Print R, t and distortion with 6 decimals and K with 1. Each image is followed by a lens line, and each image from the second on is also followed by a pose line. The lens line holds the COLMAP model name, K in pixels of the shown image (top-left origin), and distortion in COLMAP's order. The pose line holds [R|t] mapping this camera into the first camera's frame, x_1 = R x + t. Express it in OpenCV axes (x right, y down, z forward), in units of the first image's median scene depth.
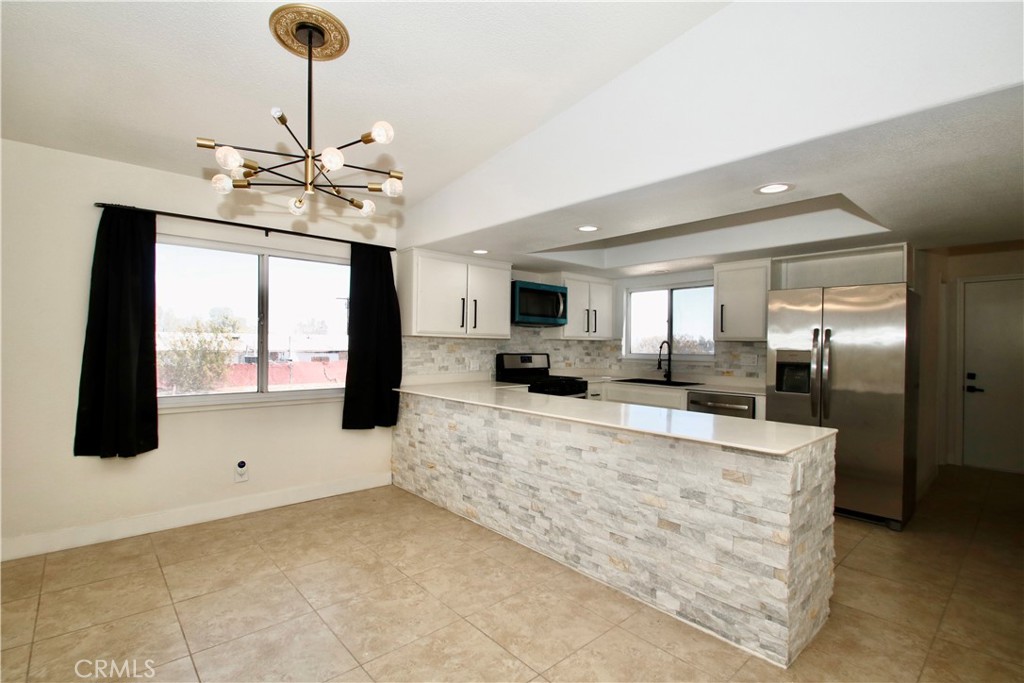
lens RADIAL K [[476.9, 0, 508.8], [0, 476.9, 346.4], [0, 0, 1]] dist [0.004227, -0.013088]
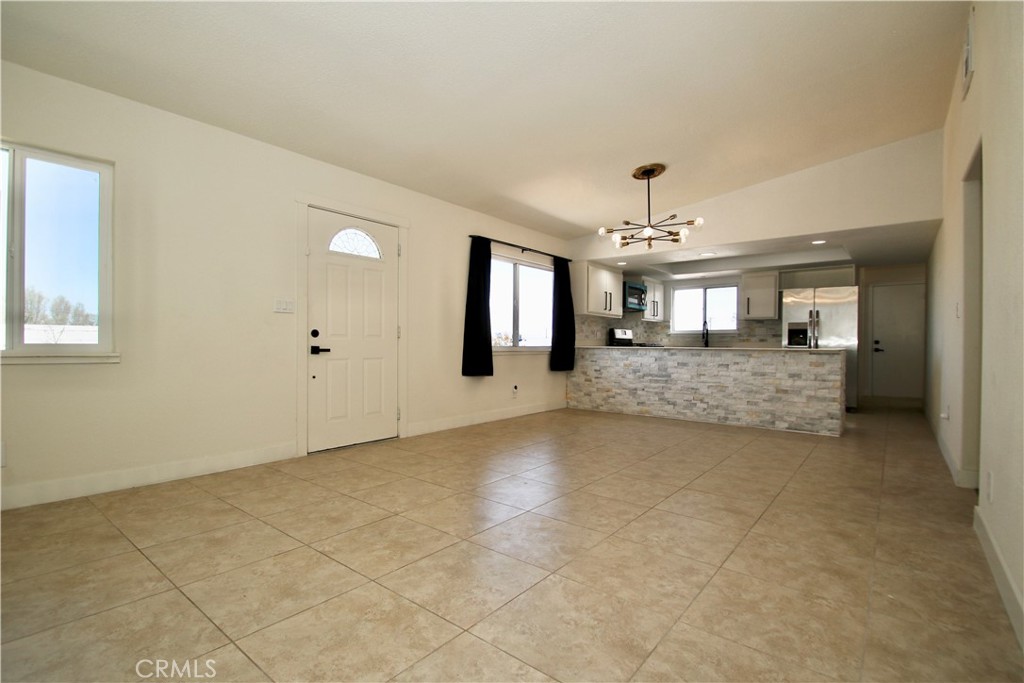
lens RADIAL K [[472.1, 0, 512.1], [0, 472.1, 346.5], [0, 0, 1]] dist [0.008626, -0.011699]
pose [[0.986973, -0.006601, 0.160753, -0.843487], [0.006080, 0.999975, 0.003733, 0.095203], [-0.160773, -0.002707, 0.986988, -0.662798]]
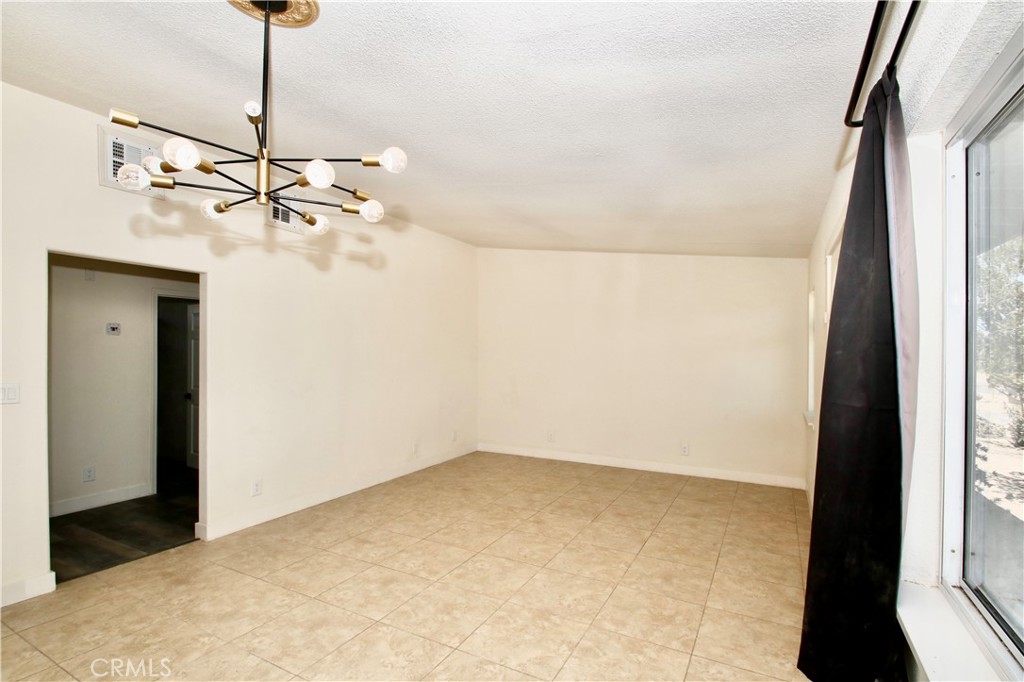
lens RADIAL K [[482.6, 0, 514.5], [0, 482.6, 351.1], [0, 0, 1]] dist [0.002664, 0.000088]
pose [[-0.939460, -0.018570, -0.342156, -0.318516], [-0.019705, 0.999806, -0.000158, -0.052705], [0.342093, 0.006594, -0.939643, 1.107456]]
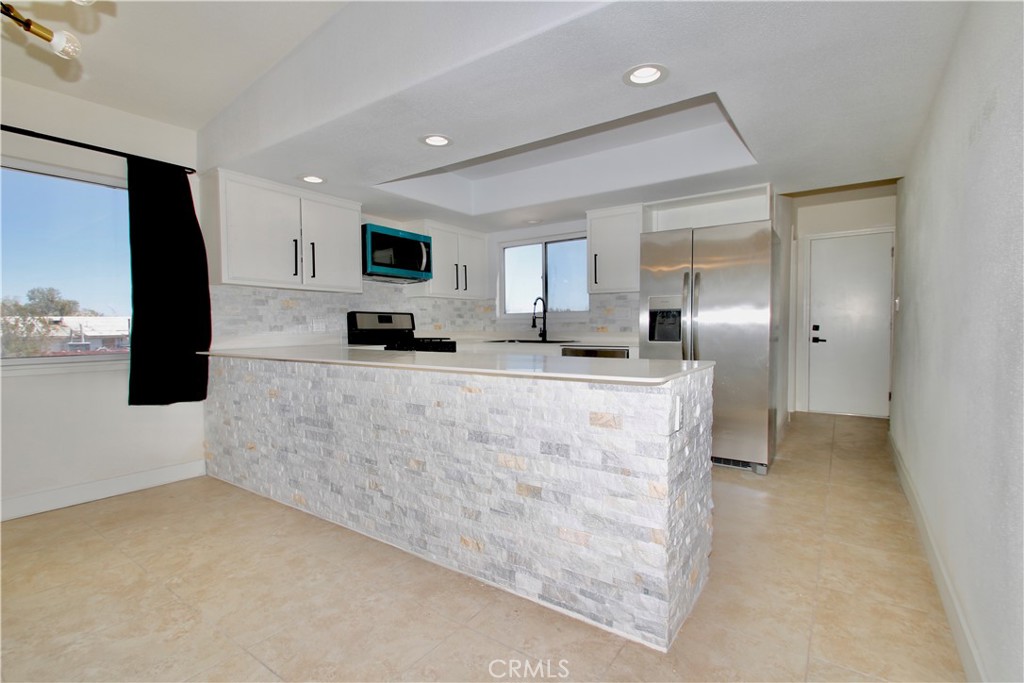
lens RADIAL K [[476.9, 0, 508.8], [0, 476.9, 346.4], [0, 0, 1]] dist [0.004227, -0.013088]
pose [[0.973684, -0.029513, 0.225981, 0.086465], [0.020618, 0.998921, 0.041622, 0.067912], [-0.226966, -0.035868, 0.973242, 0.160399]]
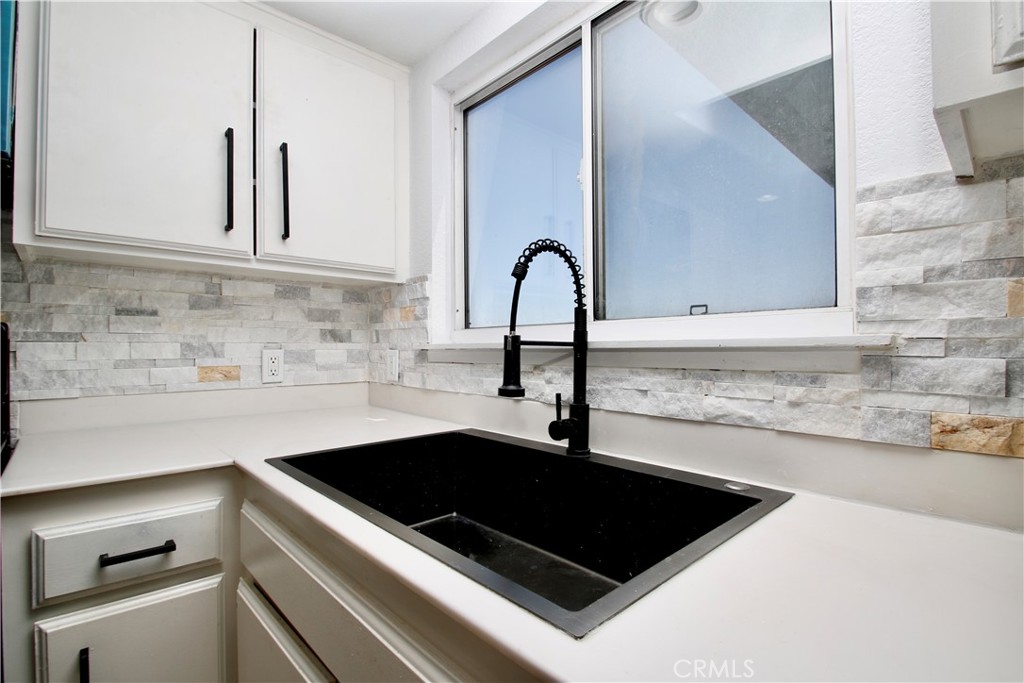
lens RADIAL K [[473.9, 0, 509.6], [0, 473.9, 351.7], [0, 0, 1]] dist [-0.001756, -0.012943]
pose [[0.999657, -0.011948, 0.023309, 0.471463], [0.011943, 0.999929, 0.000316, 0.047524], [-0.023311, -0.000038, 0.999728, 1.252629]]
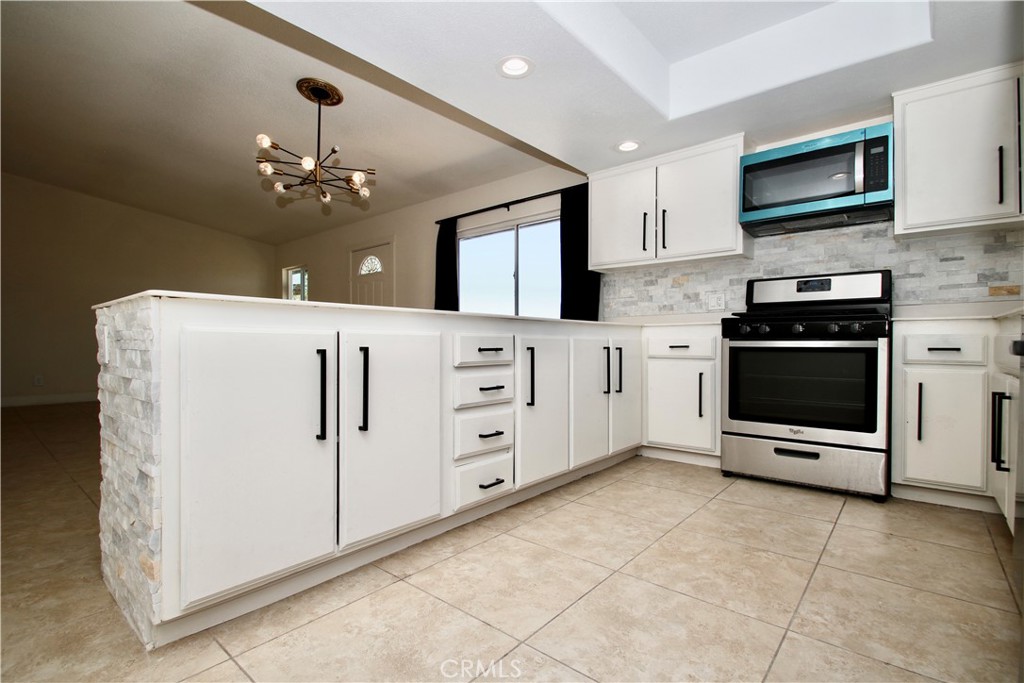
lens RADIAL K [[473.9, 0, 509.6], [0, 473.9, 351.7], [0, 0, 1]] dist [-0.001756, -0.012943]
pose [[0.125412, 0.002159, -0.992102, 0.813786], [-0.002086, 0.999996, 0.001912, 0.157031], [0.992103, 0.001829, 0.125416, 0.870209]]
